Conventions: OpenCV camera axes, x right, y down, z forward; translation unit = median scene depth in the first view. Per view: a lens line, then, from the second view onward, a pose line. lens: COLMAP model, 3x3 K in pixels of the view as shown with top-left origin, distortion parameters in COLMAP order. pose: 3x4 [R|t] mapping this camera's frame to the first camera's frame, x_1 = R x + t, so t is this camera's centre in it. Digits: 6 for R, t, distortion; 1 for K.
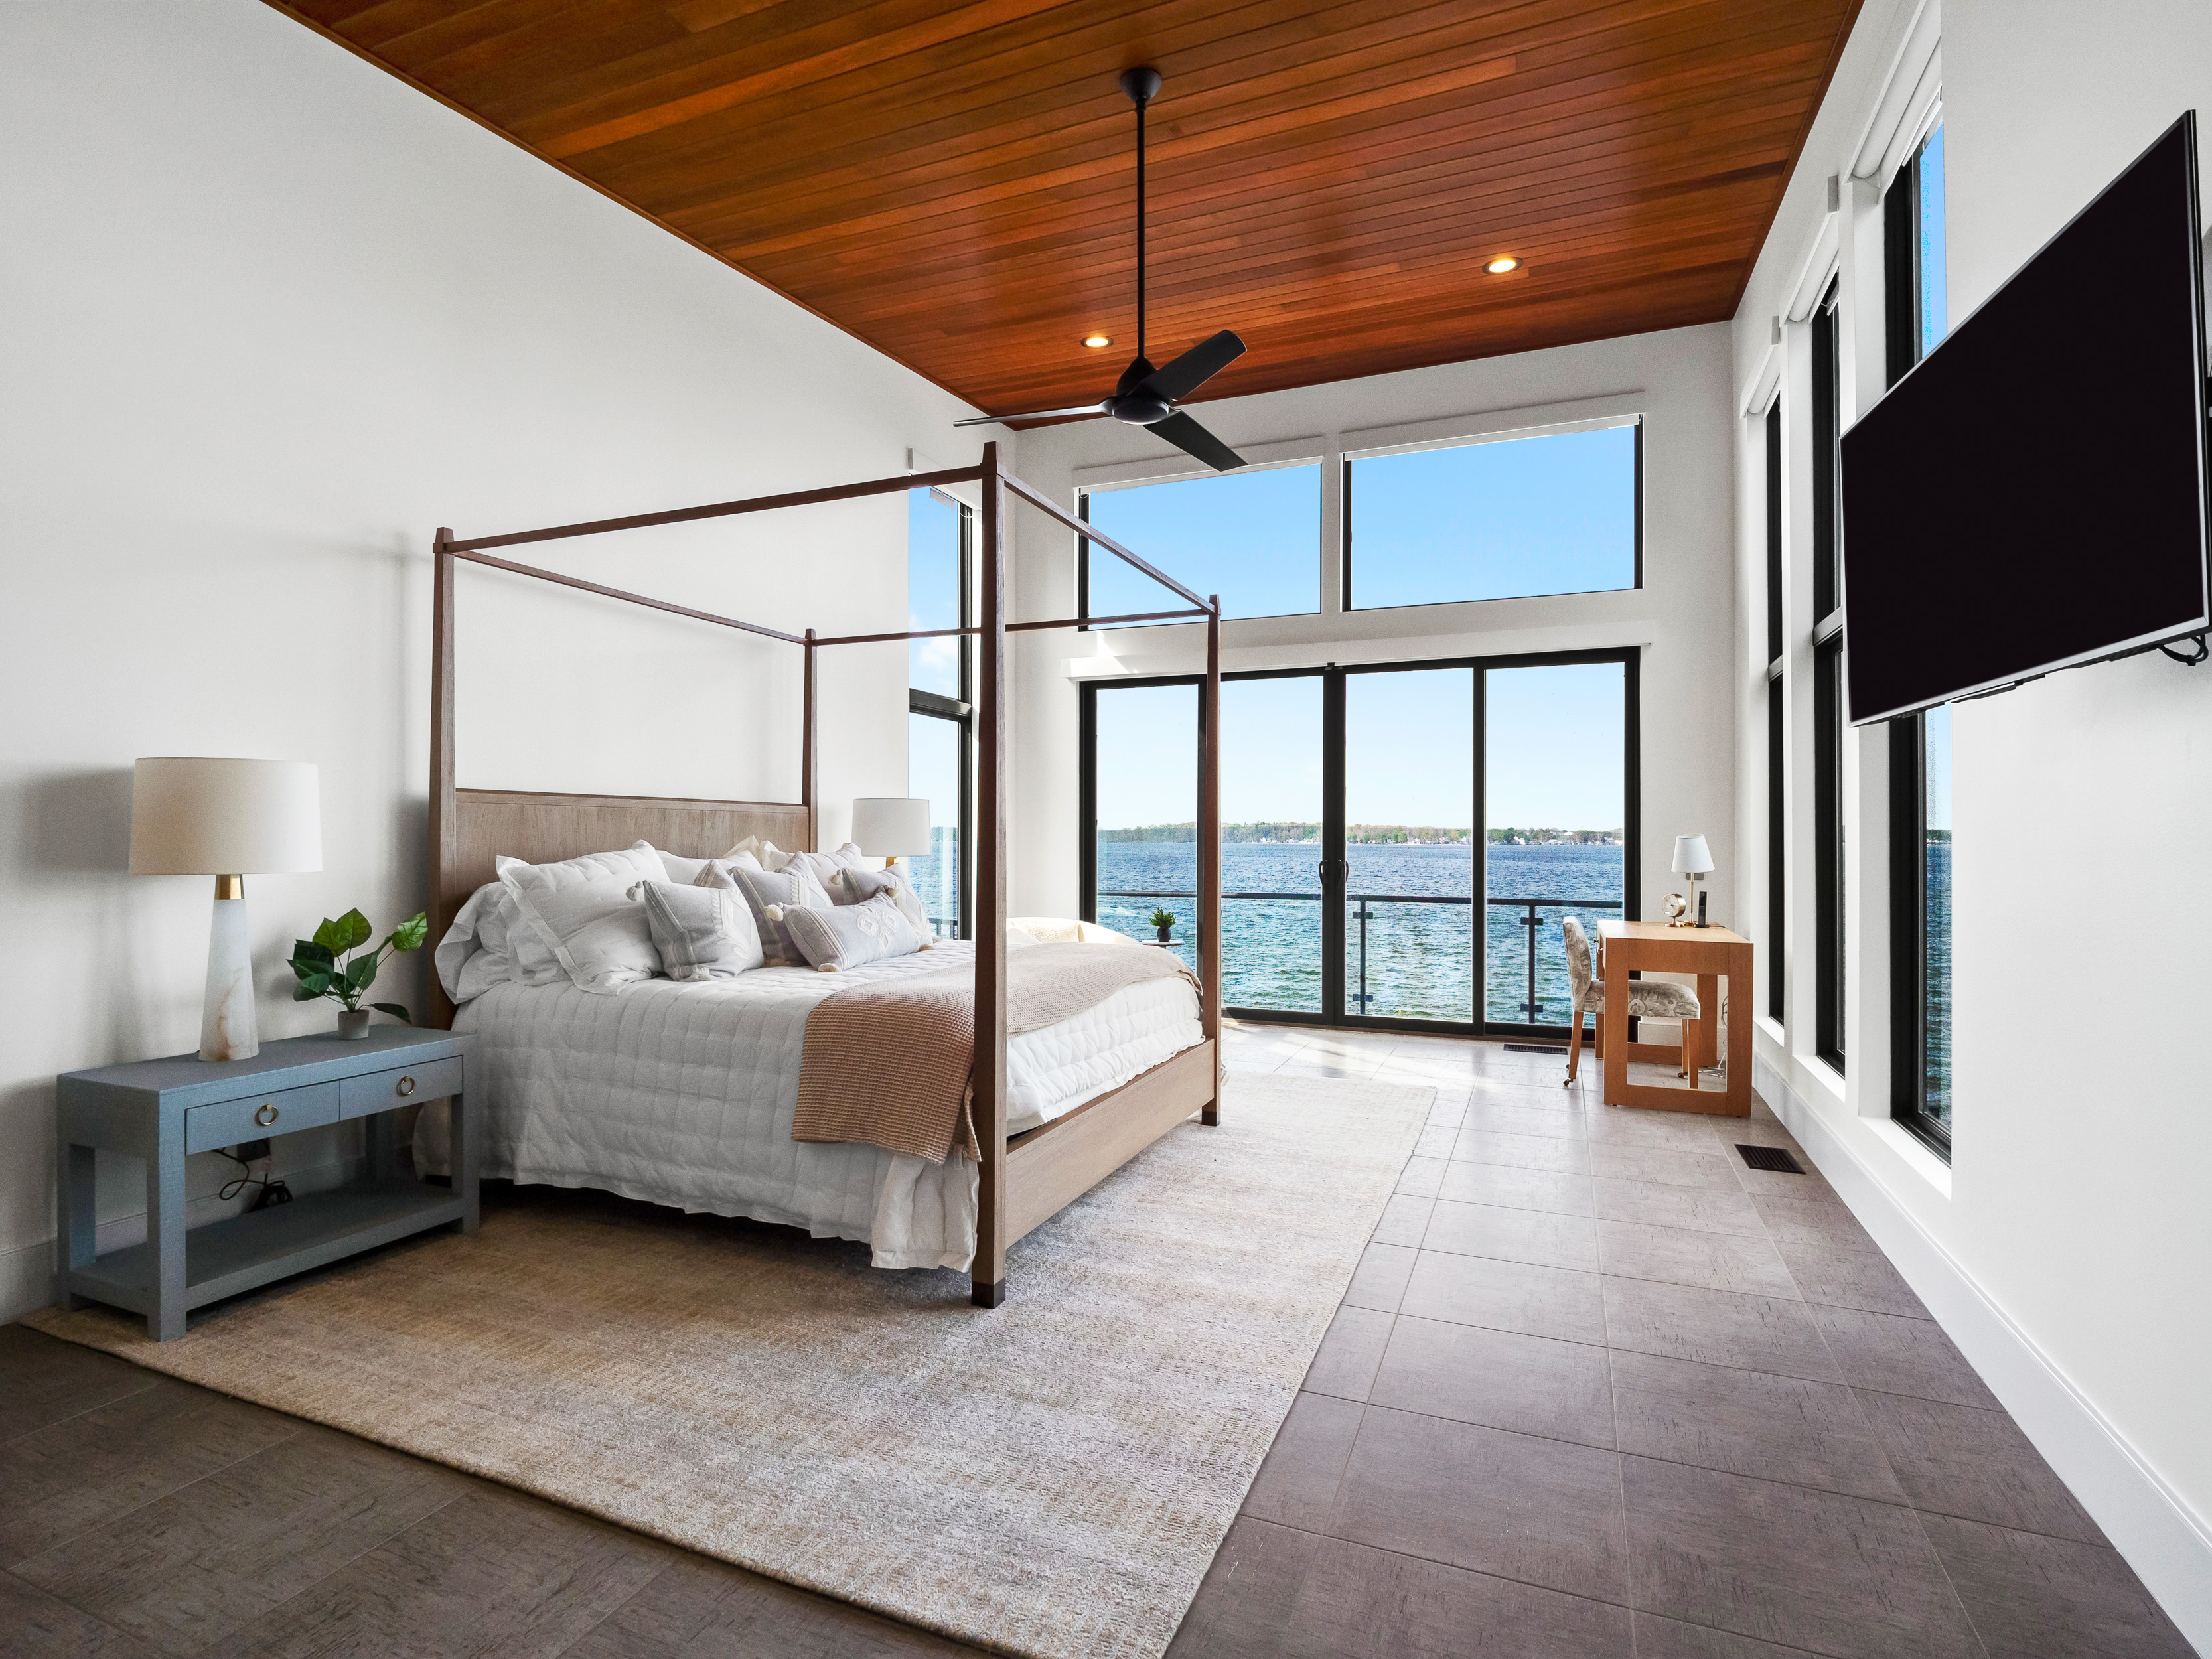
lens RADIAL K [[1104.2, 0, 1095.8], [0, 1104.2, 833.4], [0, 0, 1]] dist [-0.003932, -0.000616]
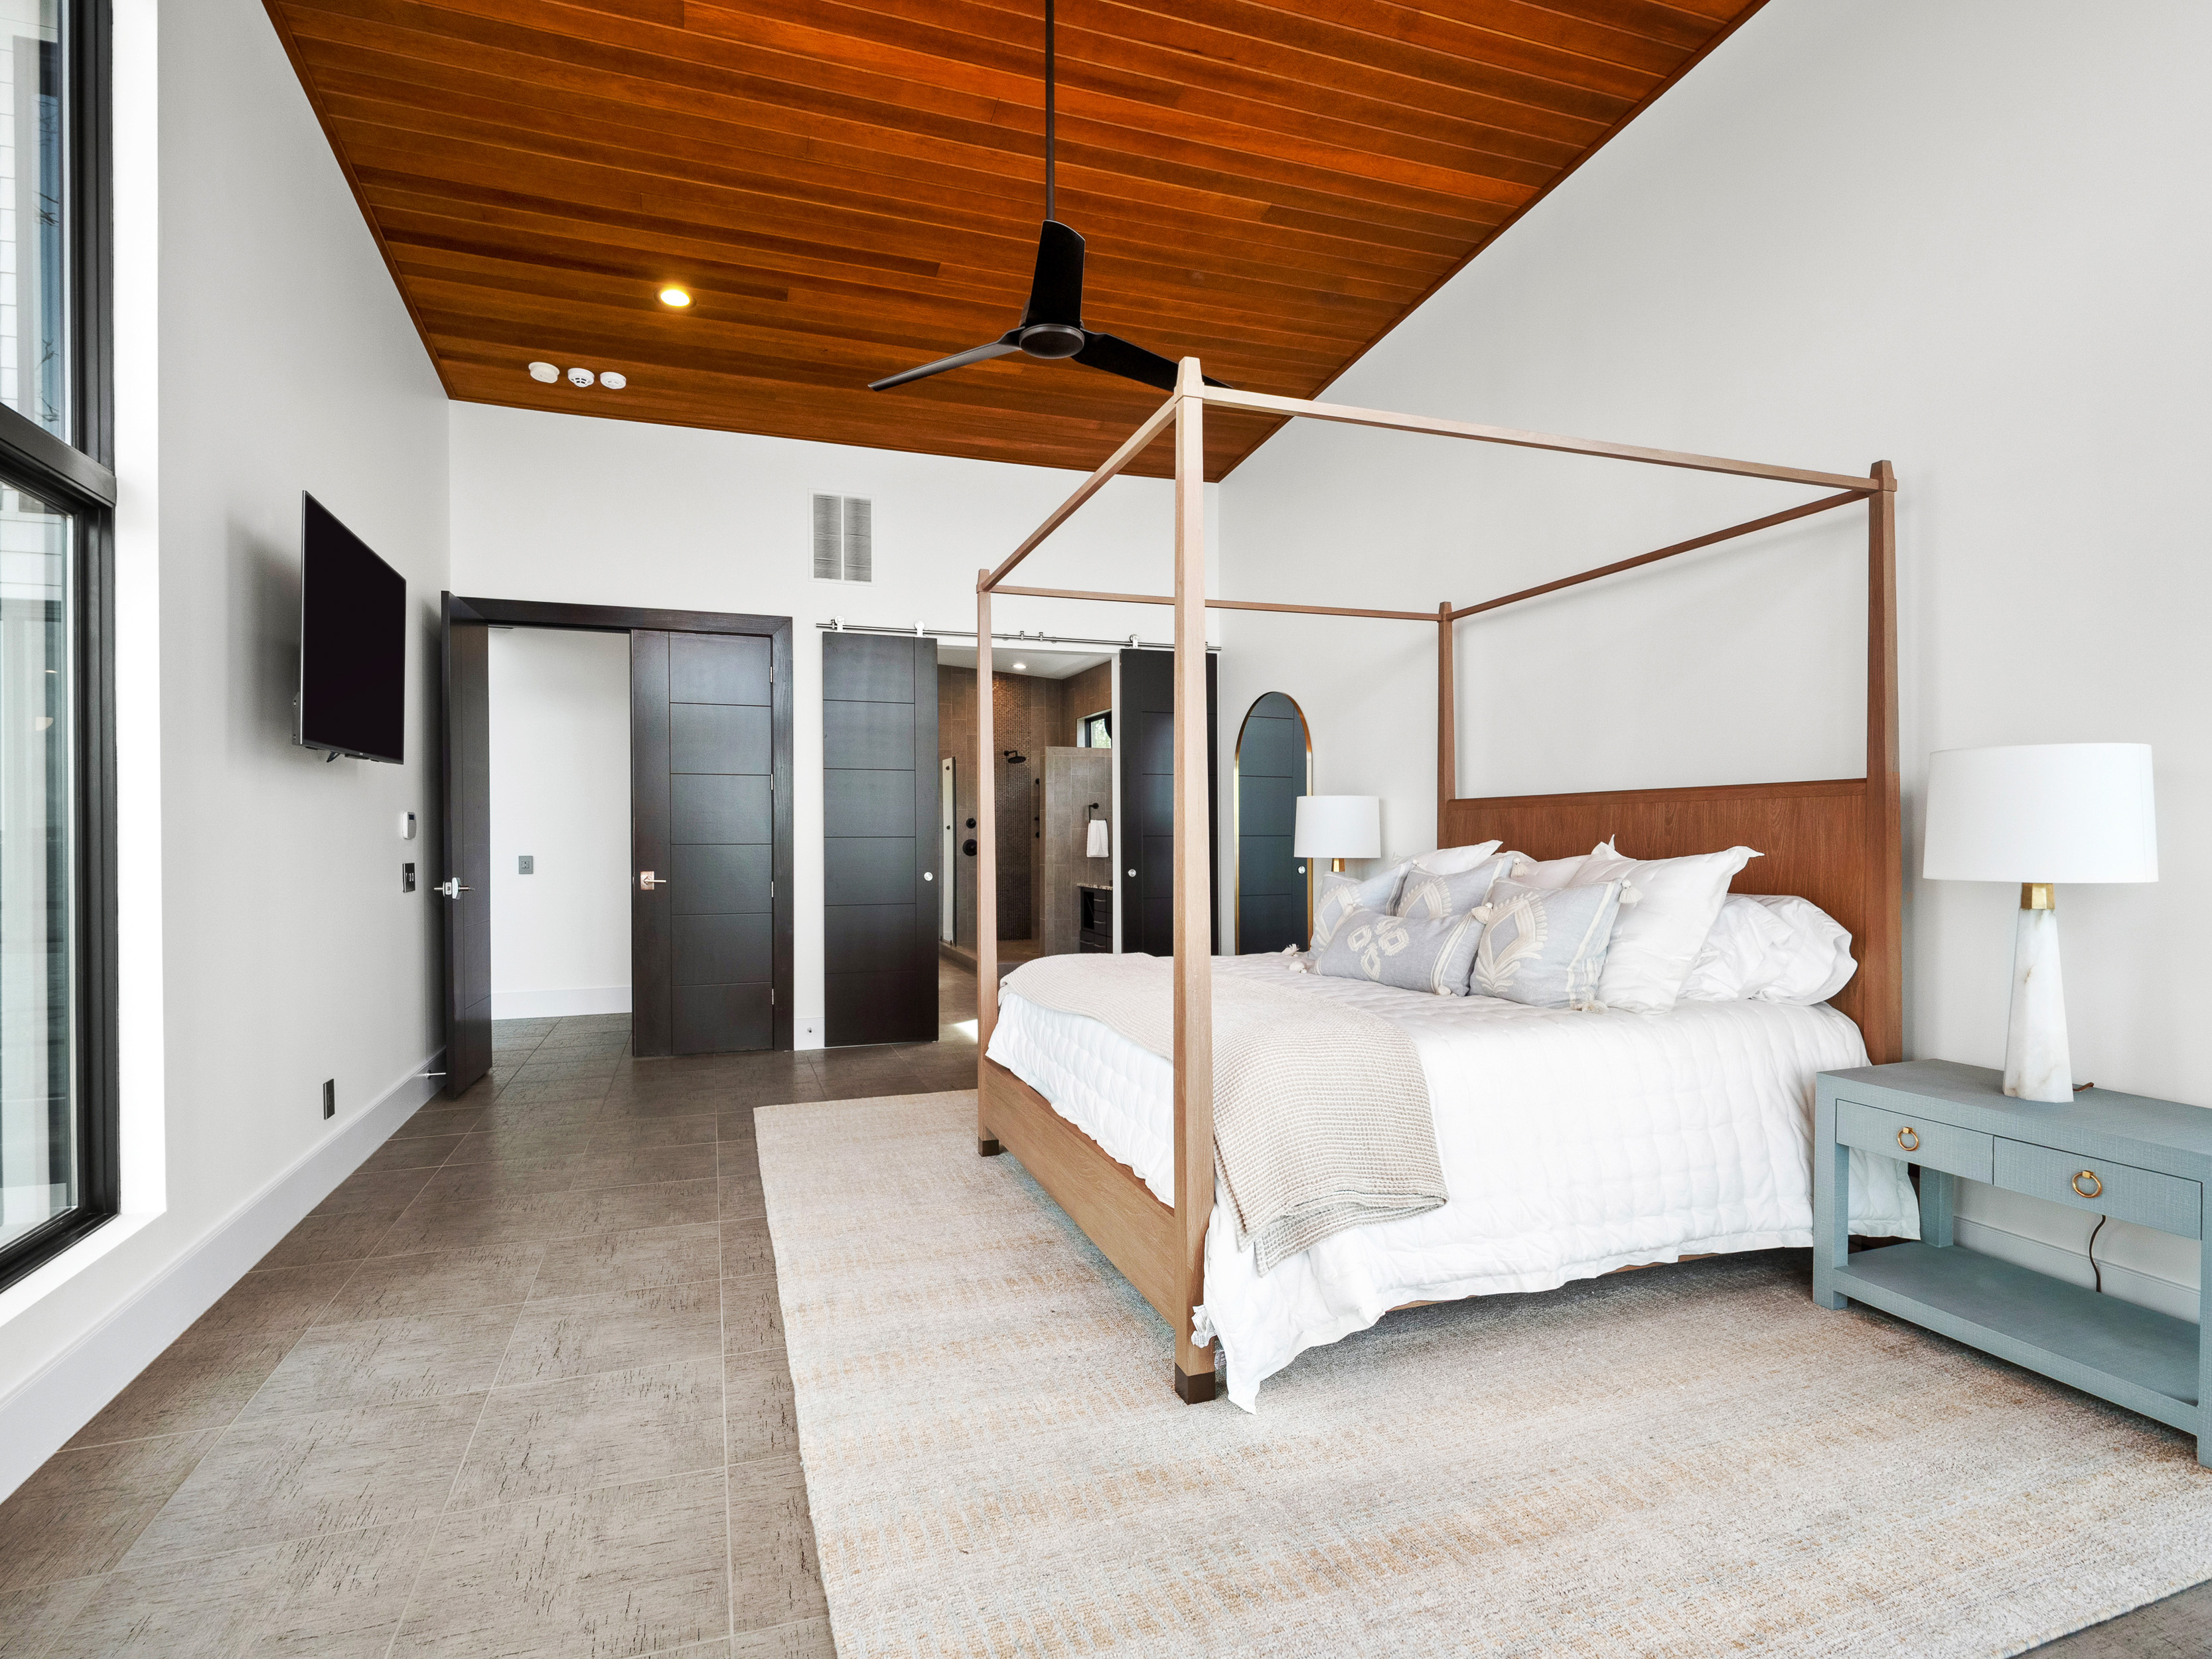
lens RADIAL K [[1104.2, 0, 1095.8], [0, 1104.2, 833.4], [0, 0, 1]] dist [-0.003932, -0.000616]
pose [[-0.744195, 0.000189, -0.667962, 0.721636], [-0.001456, 0.999997, 0.001905, -0.005614], [0.667961, 0.002390, -0.744193, 2.019873]]
